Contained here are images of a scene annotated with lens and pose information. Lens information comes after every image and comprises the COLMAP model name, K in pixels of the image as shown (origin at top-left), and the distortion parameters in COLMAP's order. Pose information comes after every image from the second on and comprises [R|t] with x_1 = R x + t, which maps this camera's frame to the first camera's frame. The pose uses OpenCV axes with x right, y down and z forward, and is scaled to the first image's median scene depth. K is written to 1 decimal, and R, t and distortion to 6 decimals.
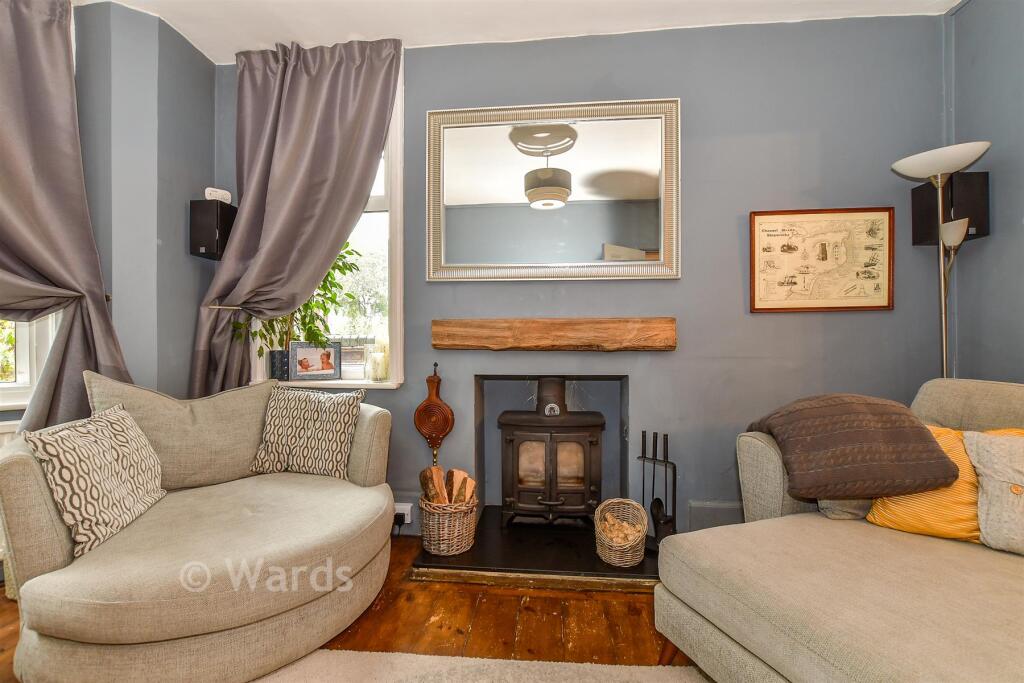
lens RADIAL K [[448.1, 0, 512.7], [0, 448.1, 335.8], [0, 0, 1]] dist [-0.018108, 0.001708]
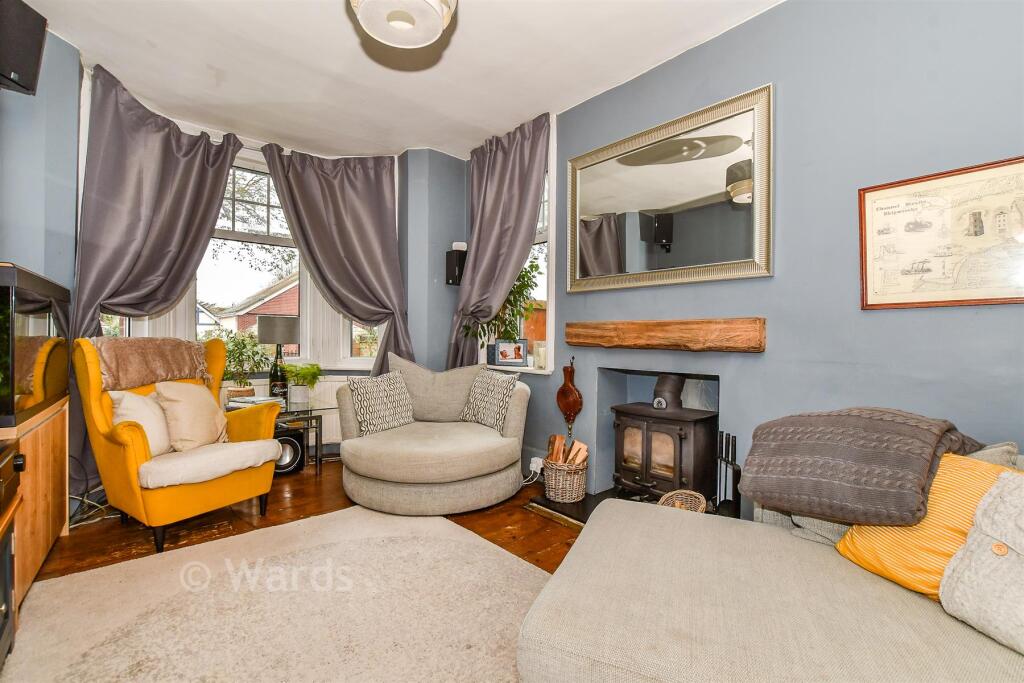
lens RADIAL K [[448.1, 0, 503.7], [0, 448.1, 337.4], [0, 0, 1]] dist [-0.018108, 0.001708]
pose [[0.725219, 0.009458, -0.688453, 0.607556], [-0.005059, 0.999952, 0.008408, -0.003650], [0.688499, -0.002615, 0.725232, -0.061971]]
